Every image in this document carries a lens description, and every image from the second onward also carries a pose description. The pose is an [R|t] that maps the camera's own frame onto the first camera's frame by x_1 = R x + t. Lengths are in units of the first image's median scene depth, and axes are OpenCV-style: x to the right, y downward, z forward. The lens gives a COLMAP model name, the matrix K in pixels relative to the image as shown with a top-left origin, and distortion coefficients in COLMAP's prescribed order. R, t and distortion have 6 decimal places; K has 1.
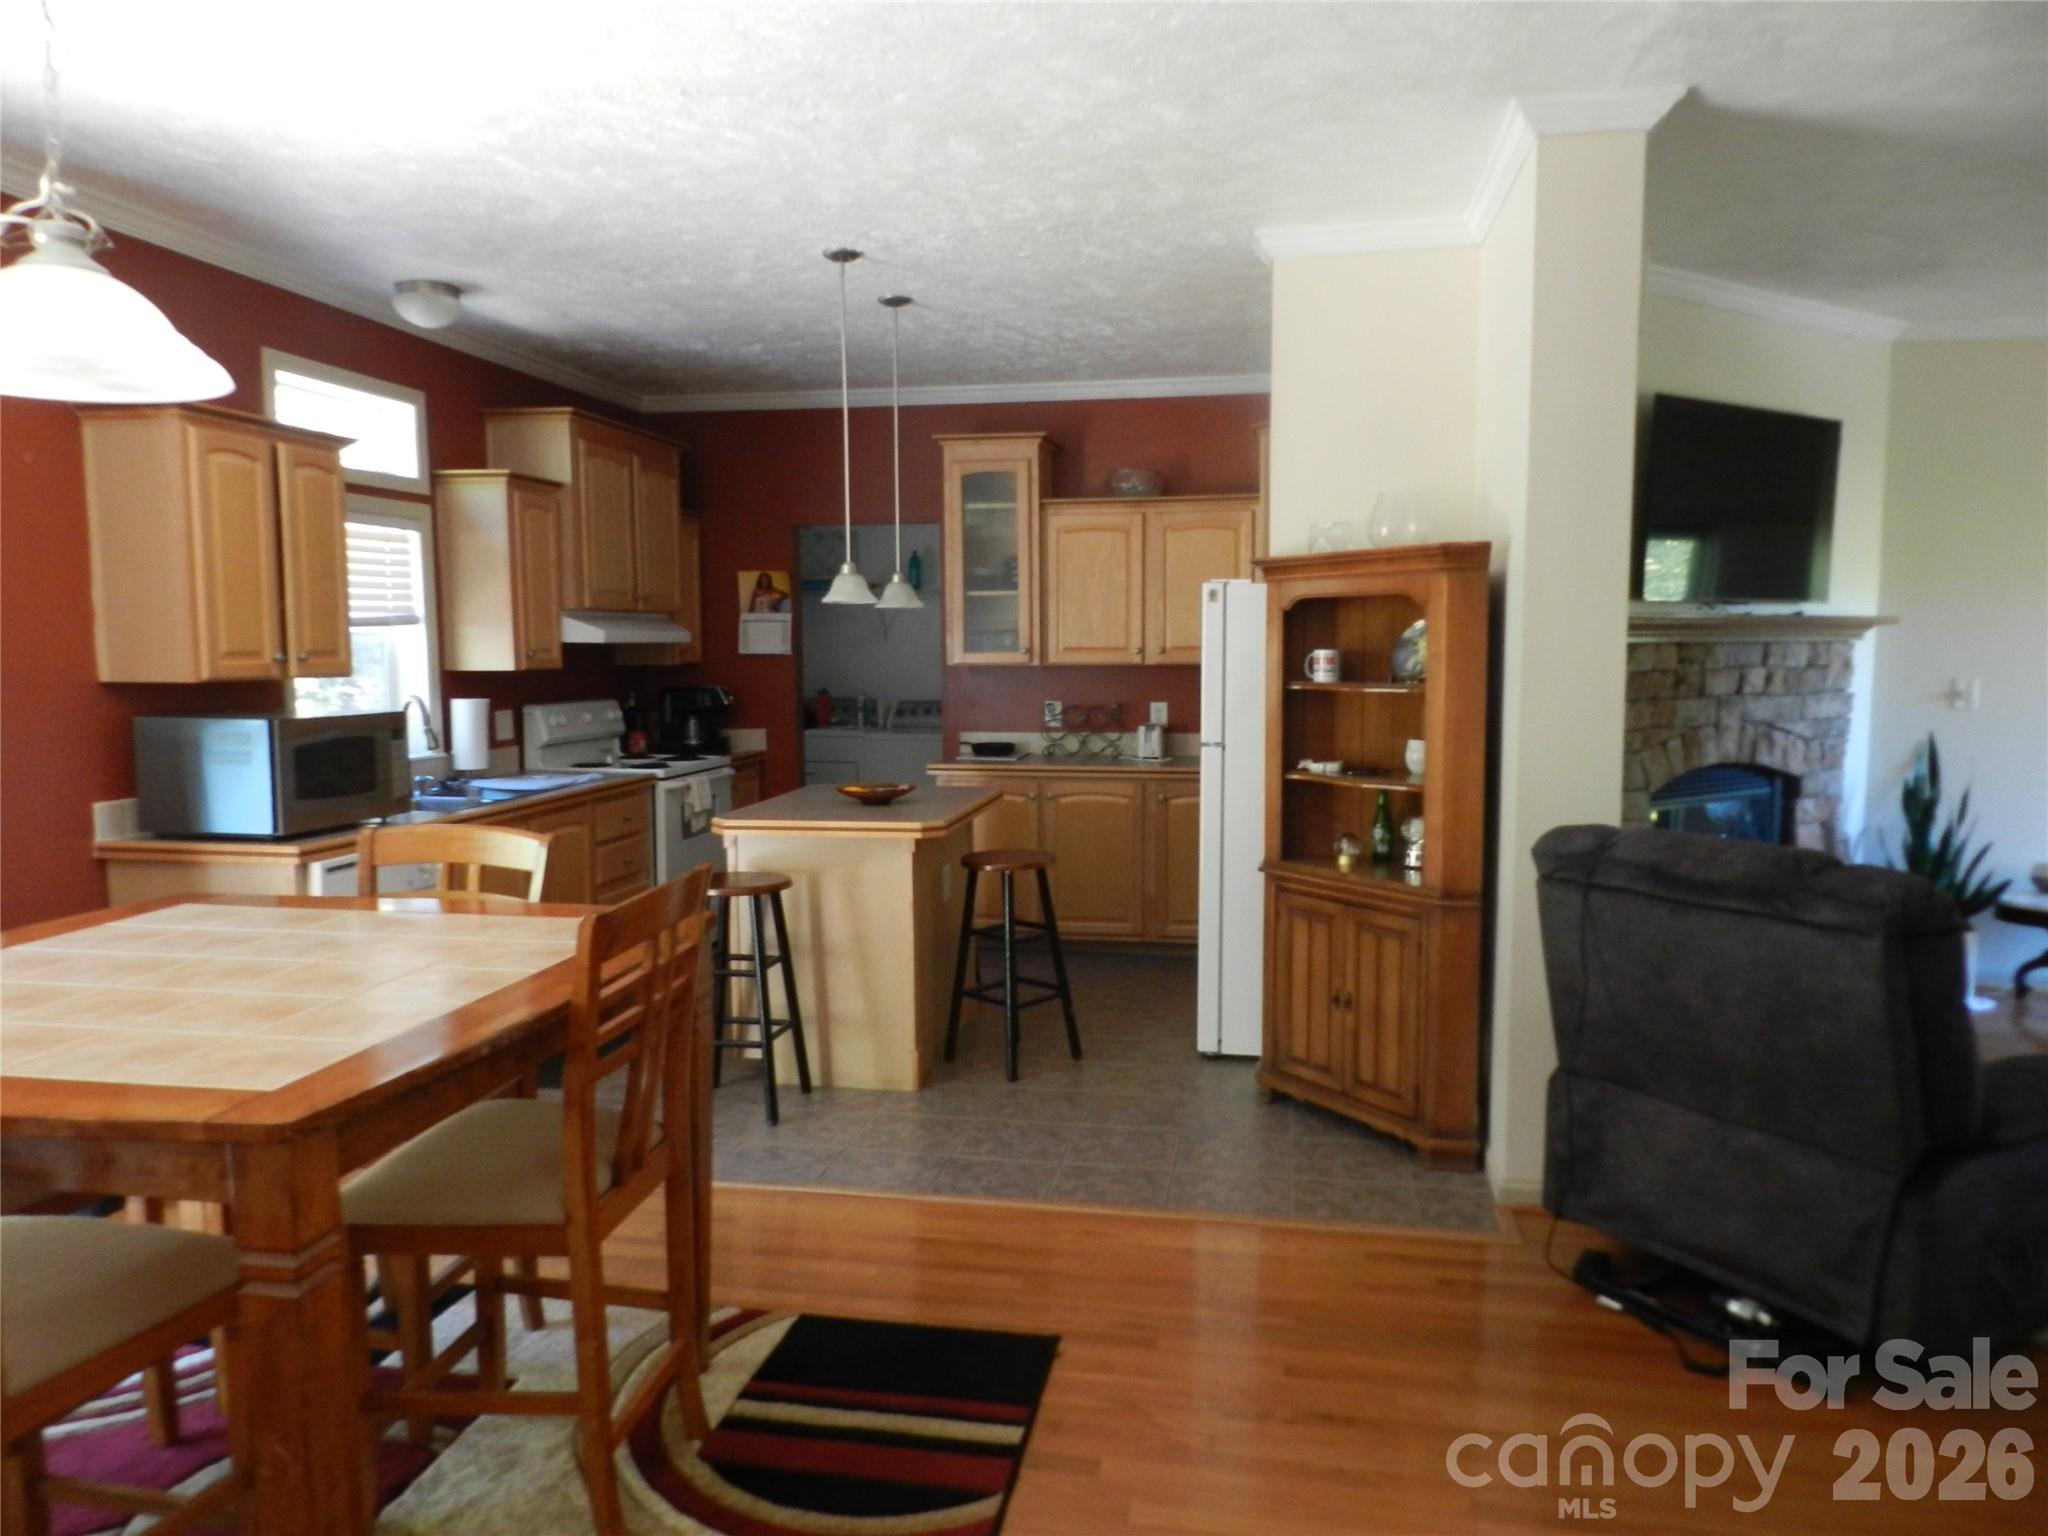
lens RADIAL K [[1394.9, 0, 1021.6], [0, 1394.9, 772.1], [0, 0, 1]] dist [0.025442, -0.003799]
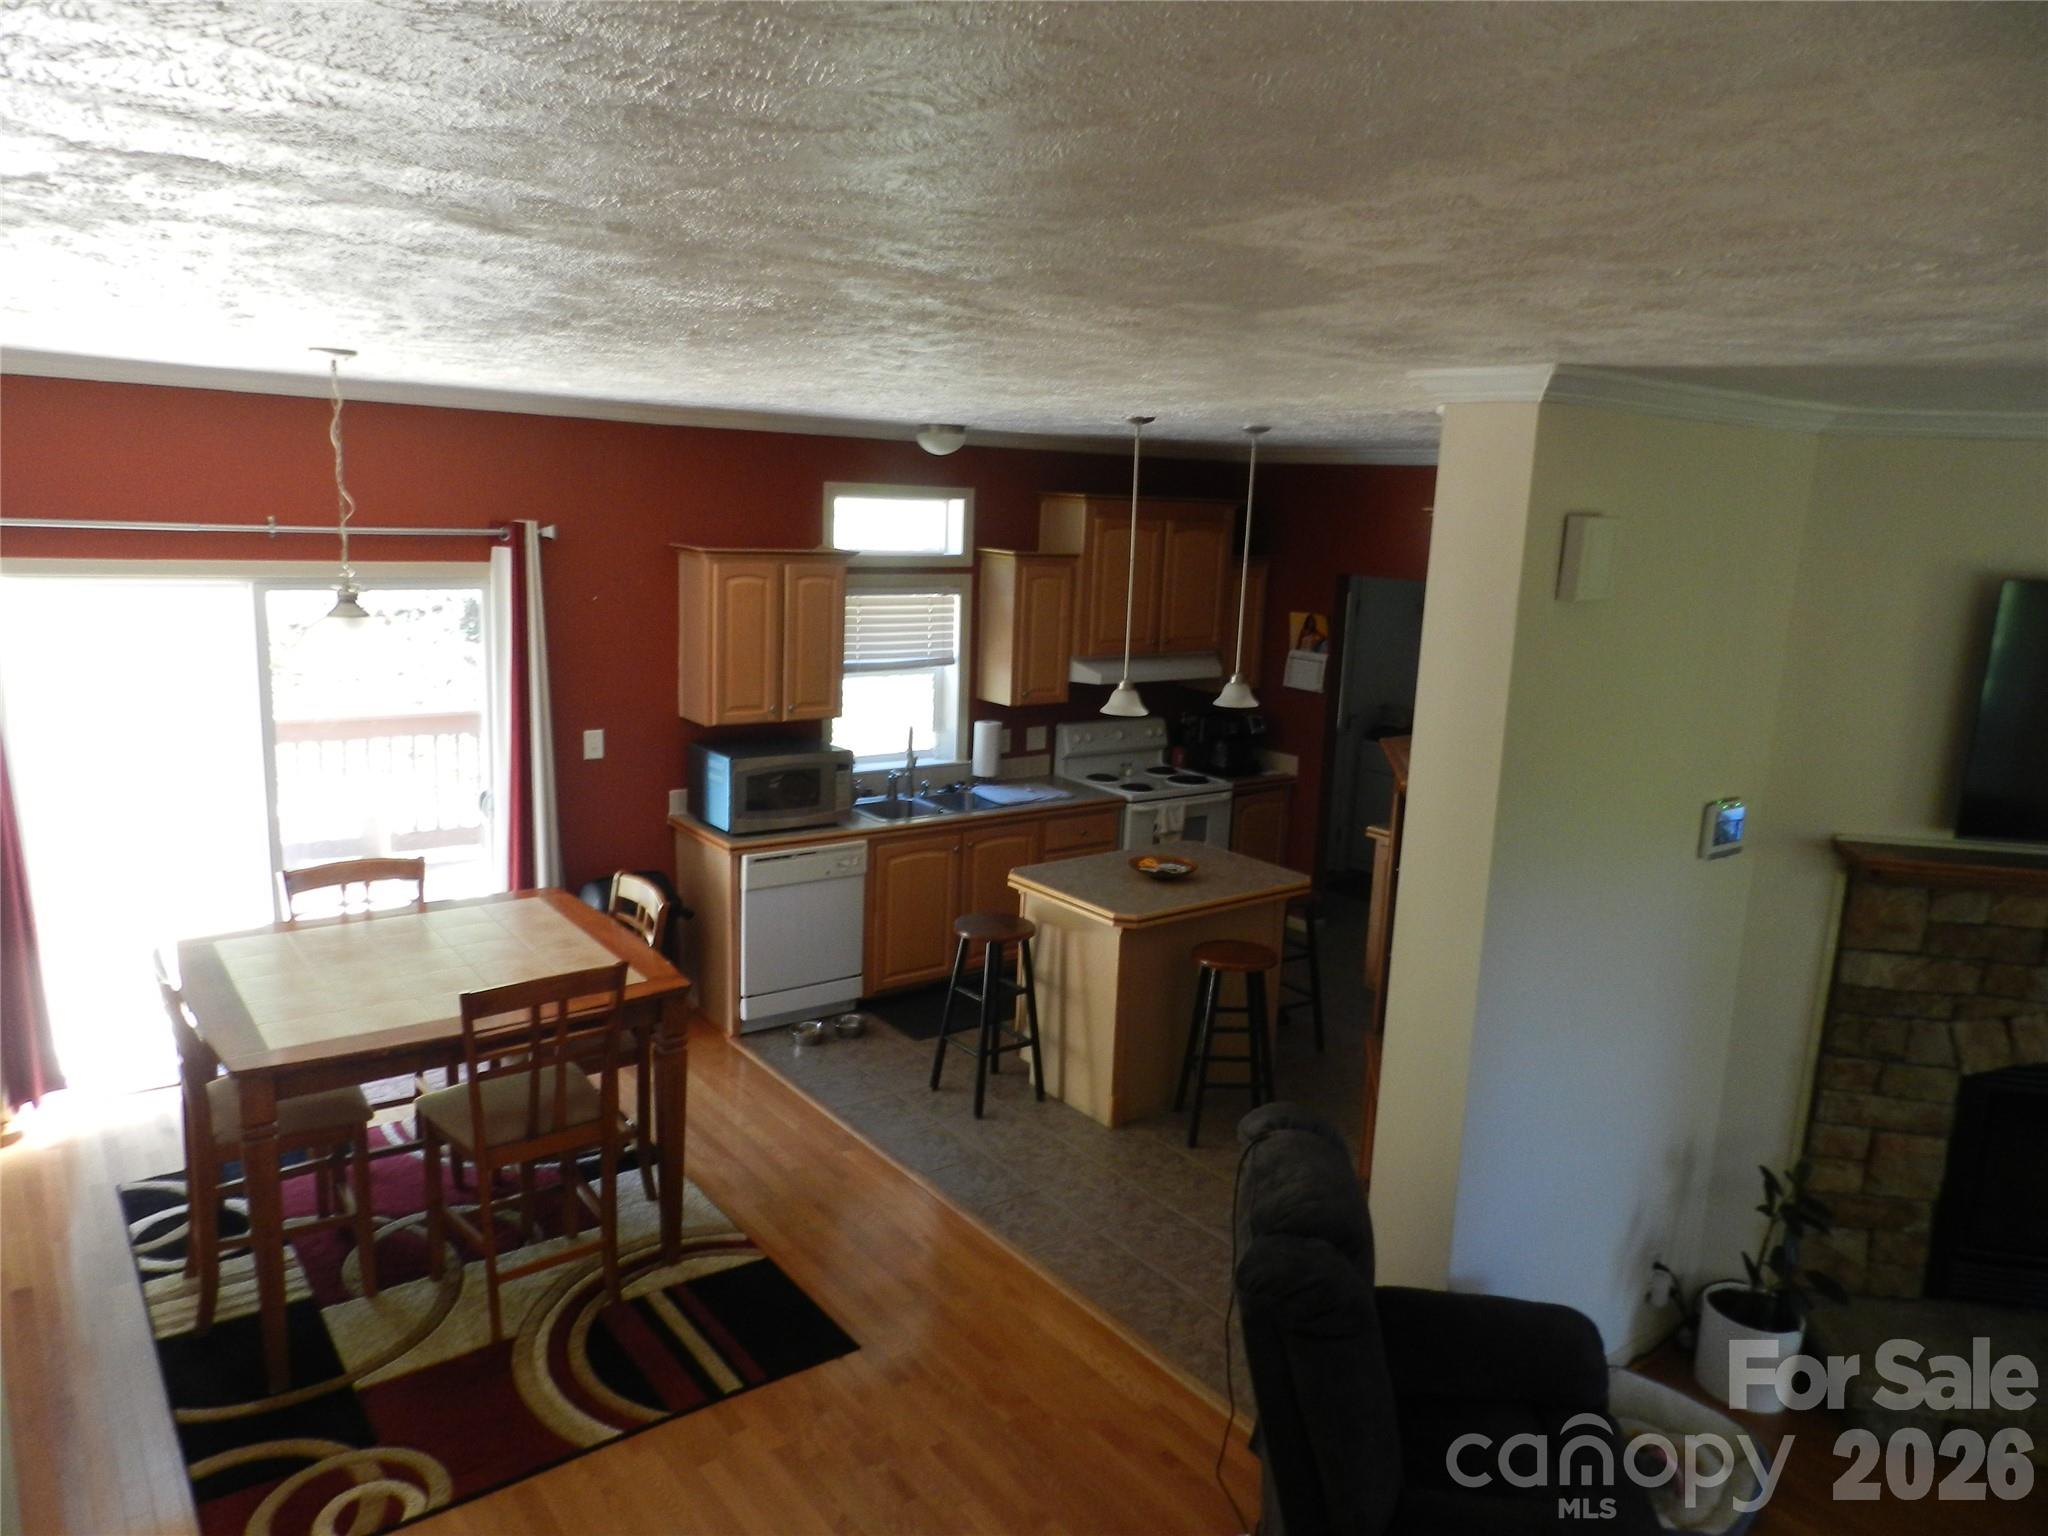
lens RADIAL K [[1394.9, 0, 1025.0], [0, 1394.9, 771.6], [0, 0, 1]] dist [0.025442, -0.003799]
pose [[0.736090, 0.164765, -0.656524, 0.539758], [-0.107417, 0.986065, 0.127033, -0.192614], [0.668306, -0.022986, 0.743531, 0.061378]]
